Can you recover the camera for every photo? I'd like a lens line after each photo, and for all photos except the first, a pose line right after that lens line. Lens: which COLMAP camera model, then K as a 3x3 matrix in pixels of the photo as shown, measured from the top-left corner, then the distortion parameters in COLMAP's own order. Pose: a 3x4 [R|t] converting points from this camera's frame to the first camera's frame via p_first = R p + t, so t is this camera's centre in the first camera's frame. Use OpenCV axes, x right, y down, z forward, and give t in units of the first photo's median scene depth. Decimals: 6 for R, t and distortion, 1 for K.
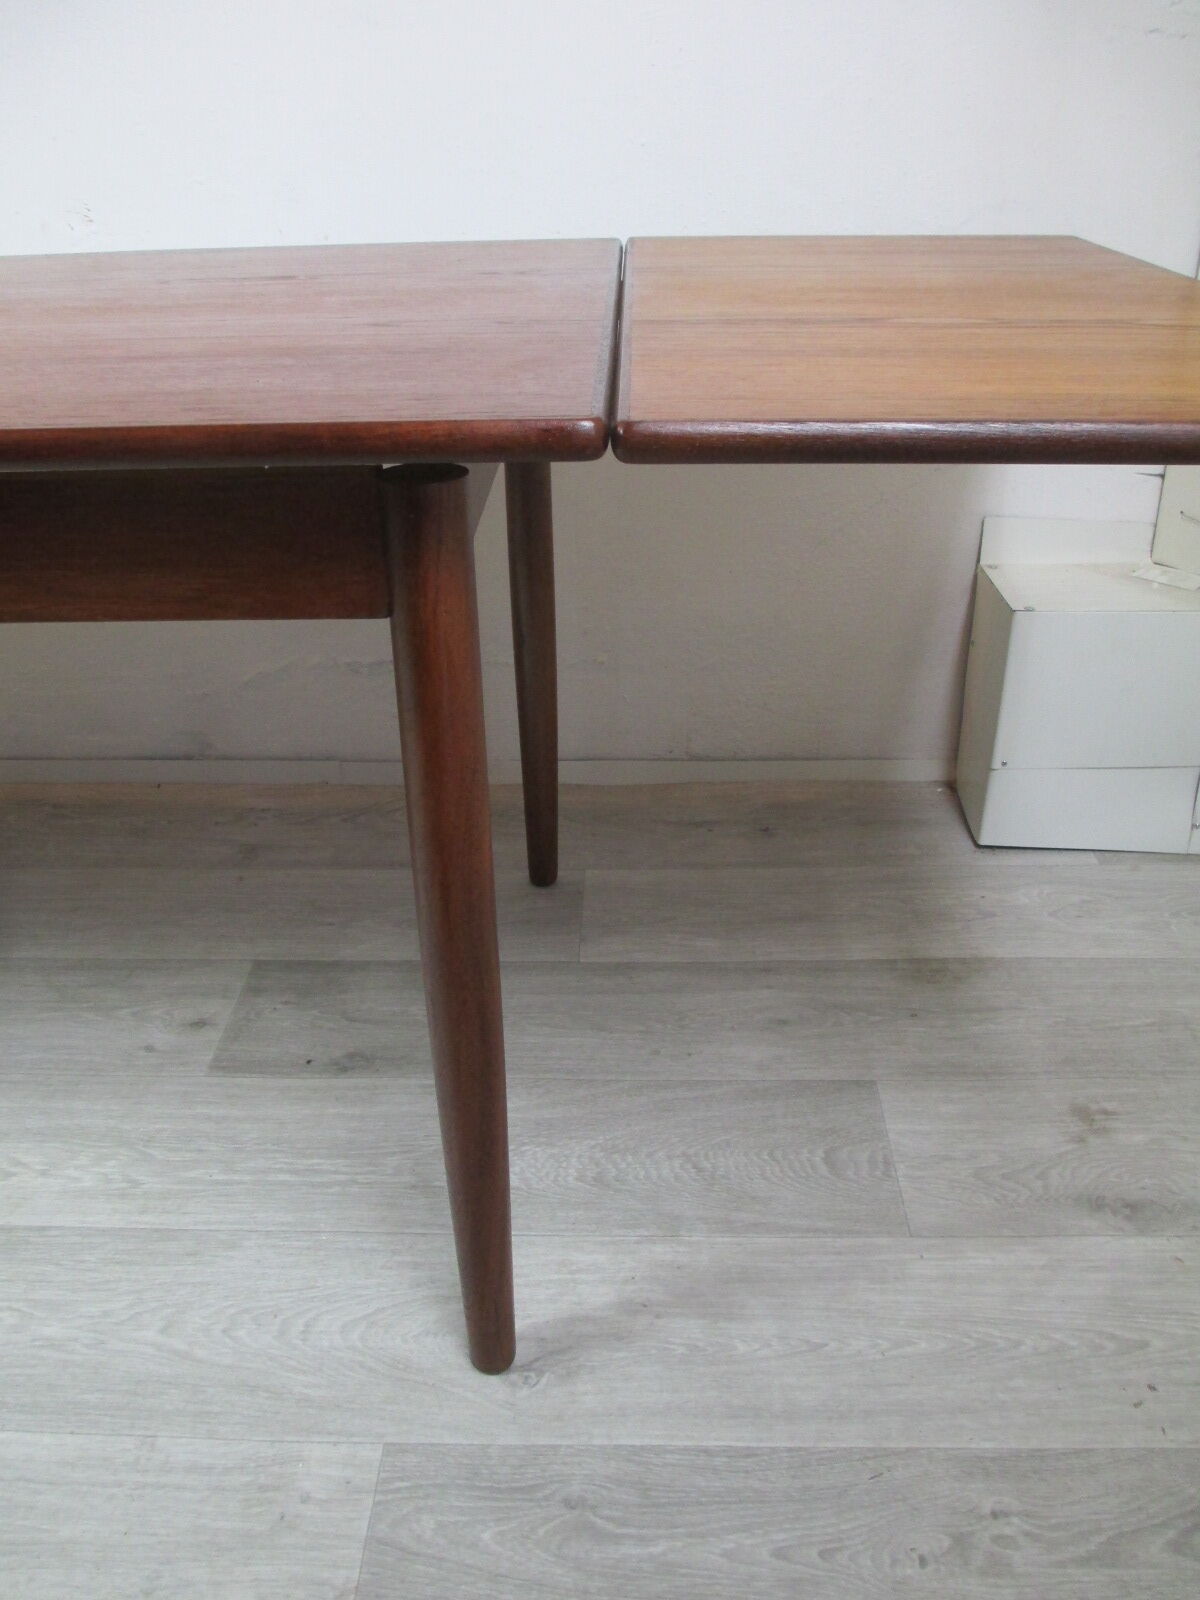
lens RADIAL K [[1371.8, 0, 606.0], [0, 1371.8, 817.3], [0, 0, 1]] dist [-0.065336, 0.028891]
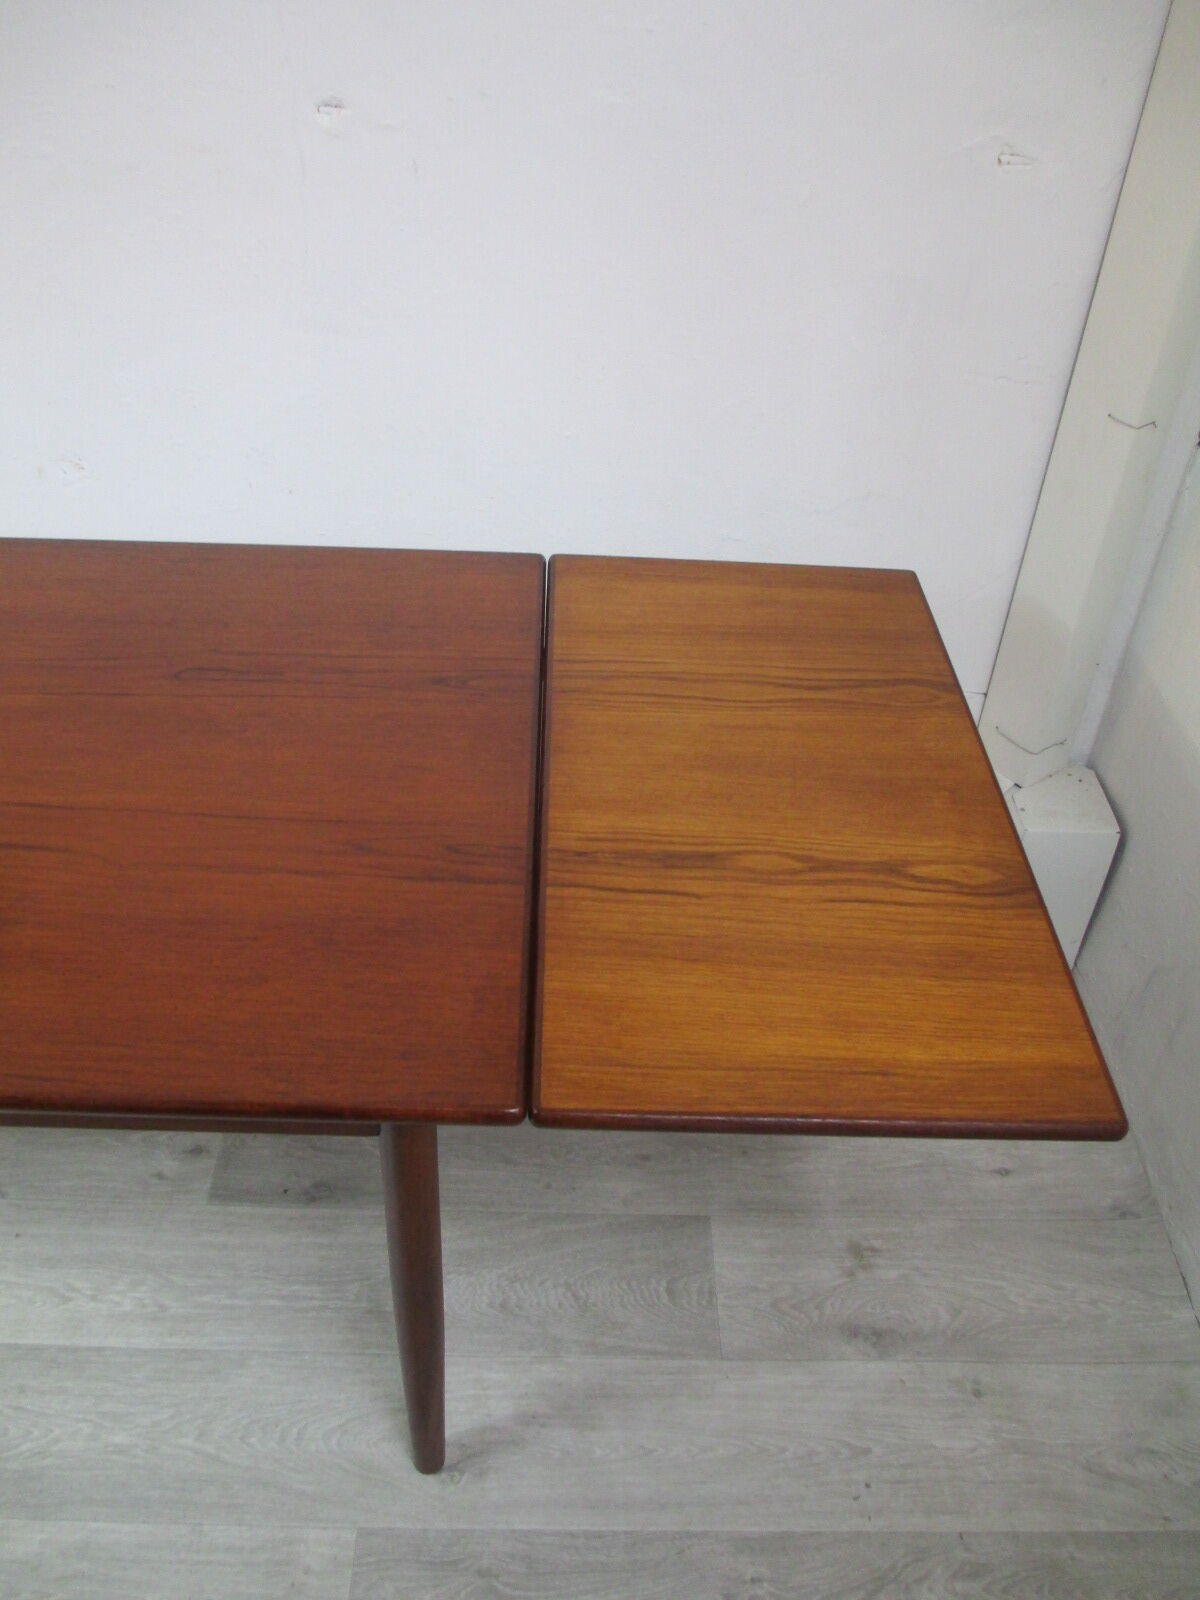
lens RADIAL K [[1371.8, 0, 613.8], [0, 1371.8, 831.8], [0, 0, 1]] dist [-0.065336, 0.028891]
pose [[0.997043, 0.023809, 0.073071, -0.006874], [-0.038023, 0.979100, 0.199793, -0.524129], [-0.066787, -0.201981, 0.977110, -0.282963]]
